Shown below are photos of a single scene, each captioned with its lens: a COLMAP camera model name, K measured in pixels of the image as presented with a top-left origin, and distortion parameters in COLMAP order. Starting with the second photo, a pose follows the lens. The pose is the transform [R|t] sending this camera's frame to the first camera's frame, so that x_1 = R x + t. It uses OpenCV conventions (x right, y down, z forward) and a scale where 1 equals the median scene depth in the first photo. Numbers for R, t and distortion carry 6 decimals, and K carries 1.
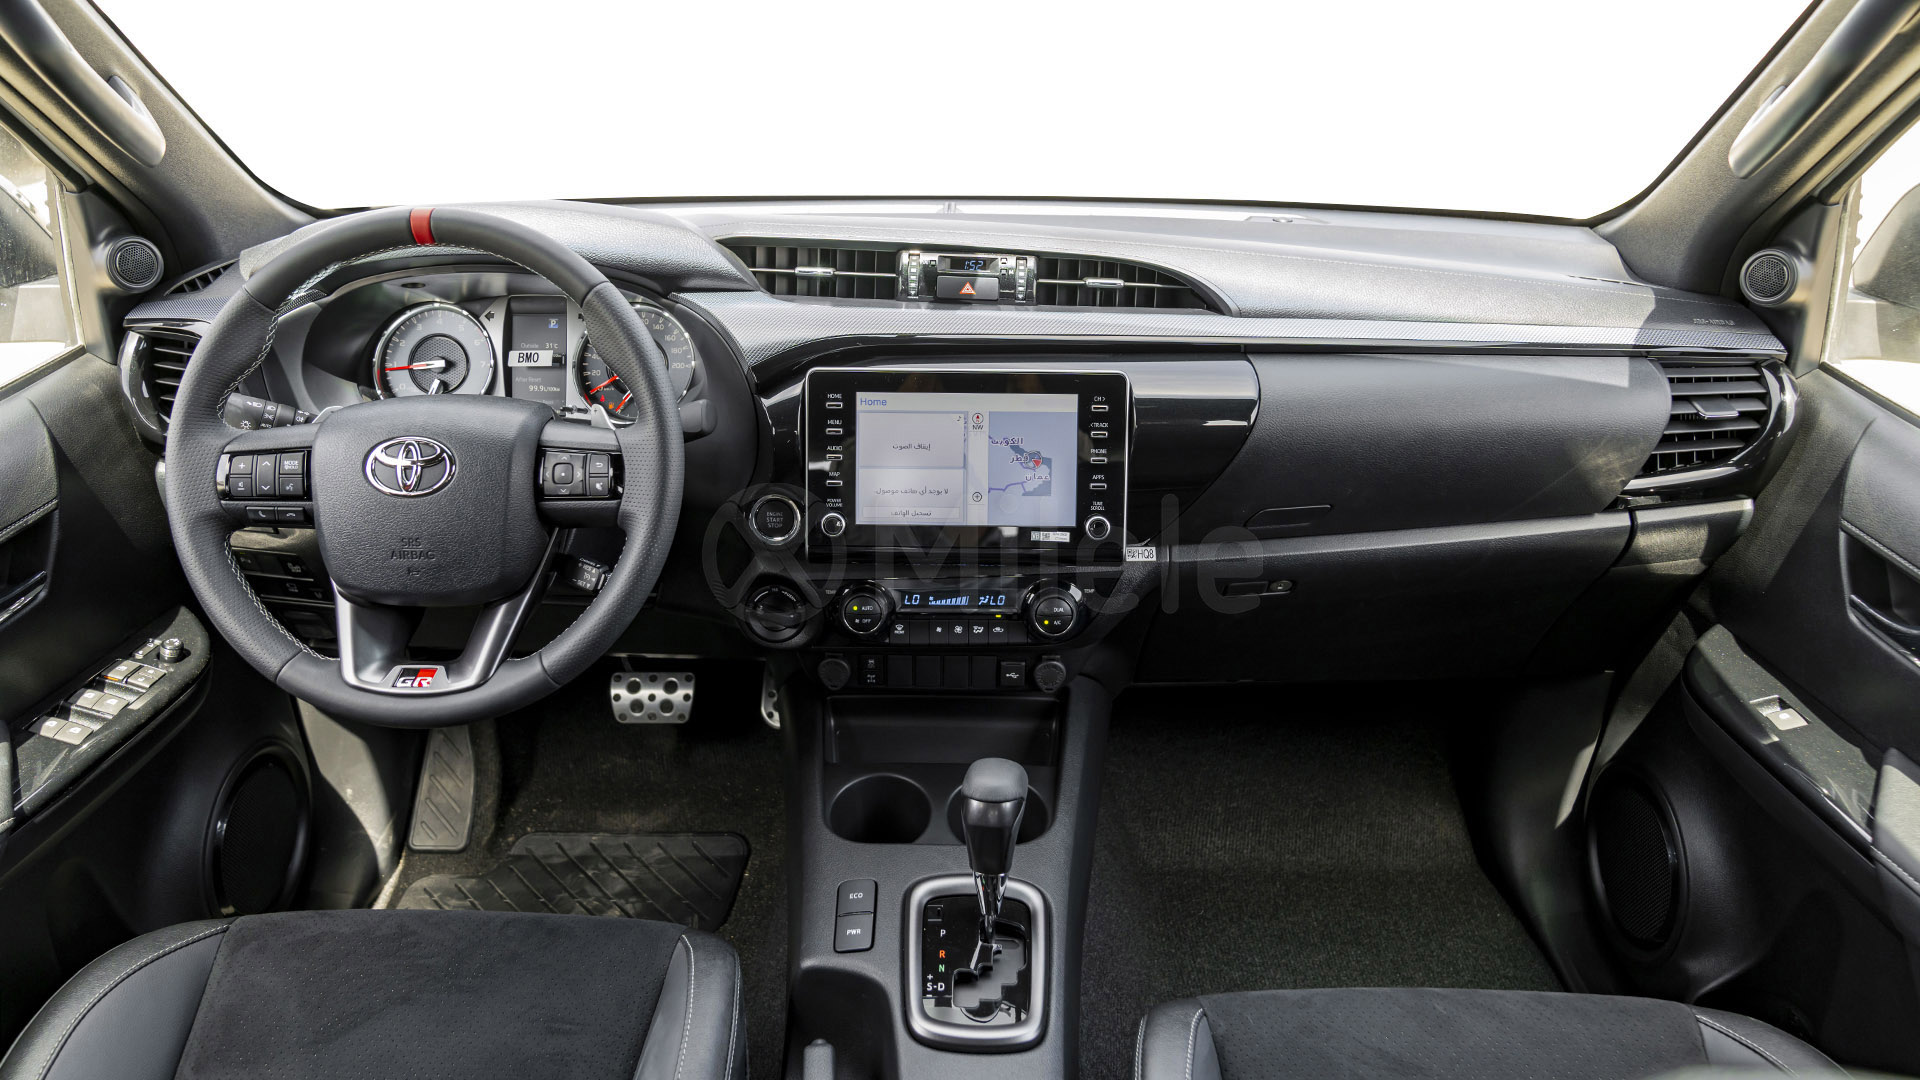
lens RADIAL K [[1353.1, 0, 964.2], [0, 1353.1, 487.1], [0, 0, 1]] dist [-0.001363, 0.008196]
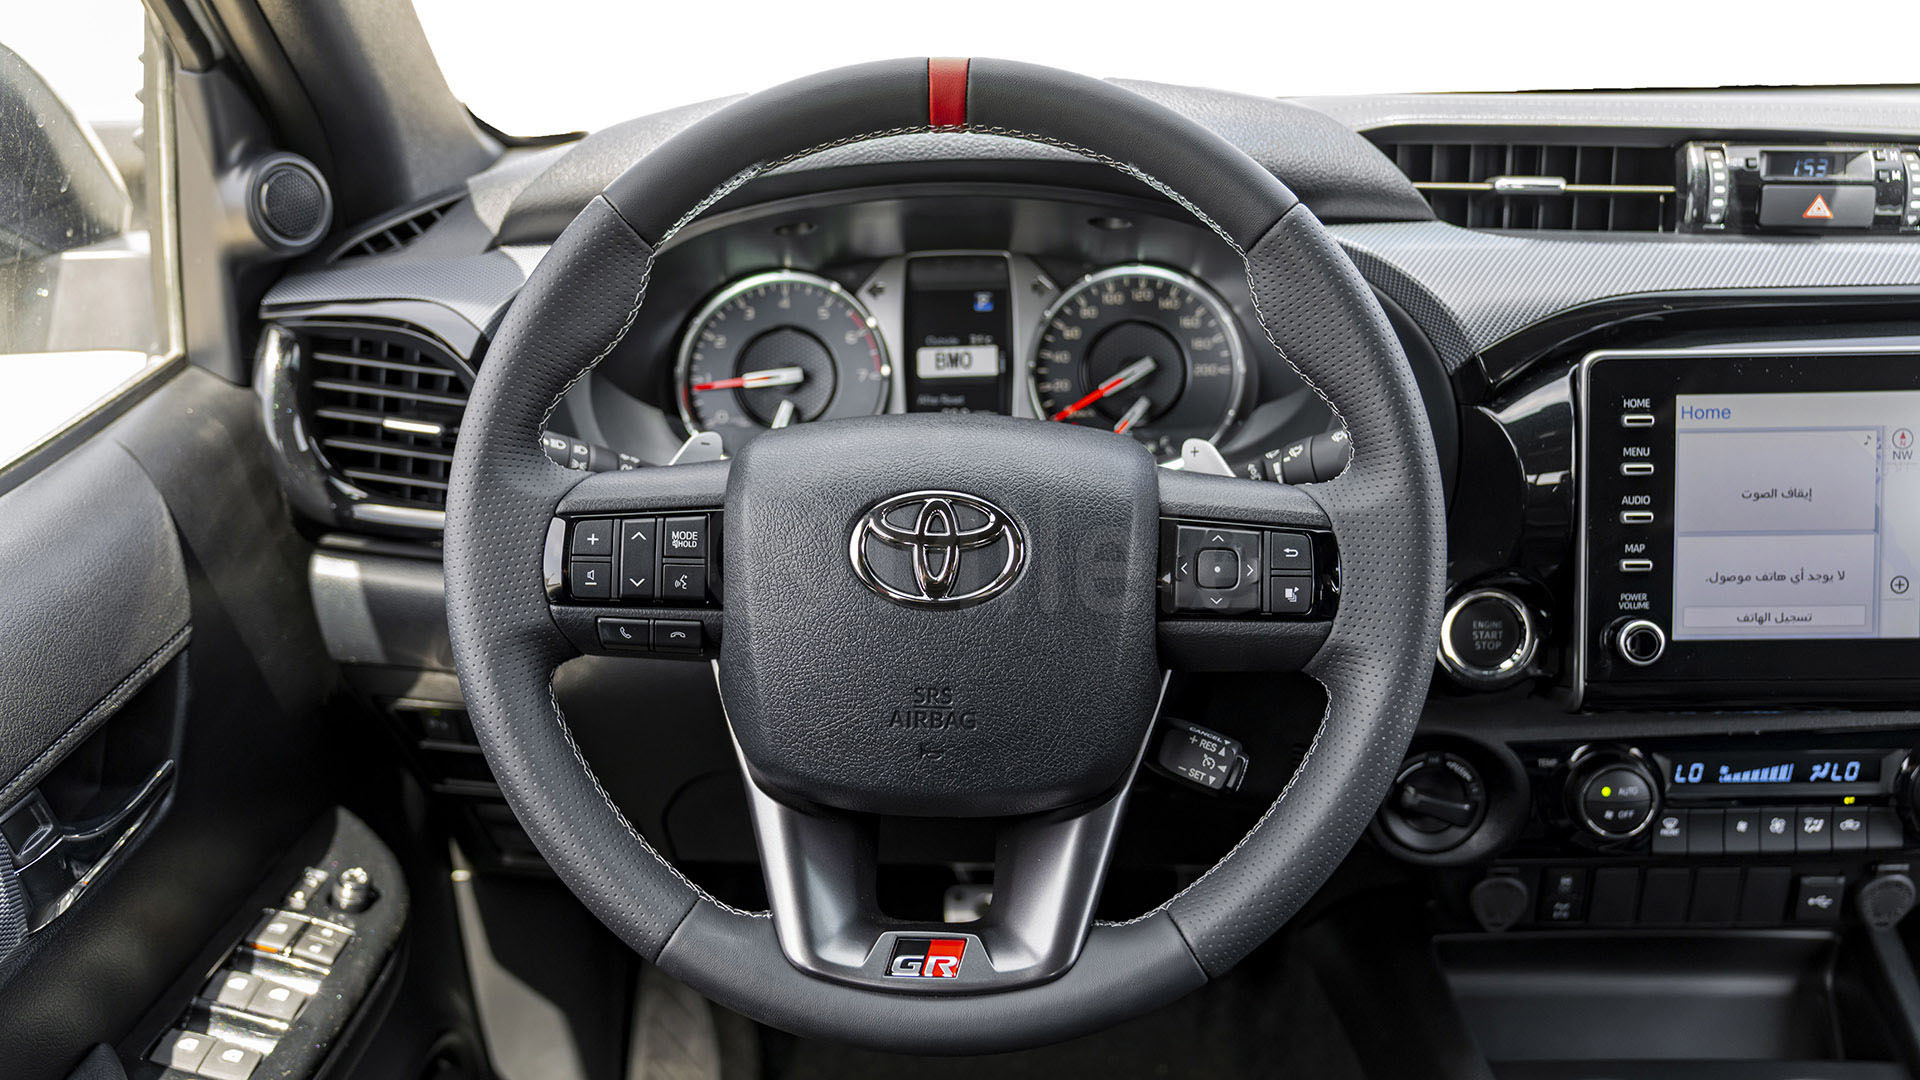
lens RADIAL K [[1697.0, 0, 959.4], [0, 1697.0, 547.1], [0, 0, 1]] dist [0.014338, 0.015206]
pose [[0.999763, -0.021689, -0.001926, -0.342464], [0.021642, 0.999528, -0.021813, -0.001107], [0.002398, 0.021767, 0.999760, 0.303116]]
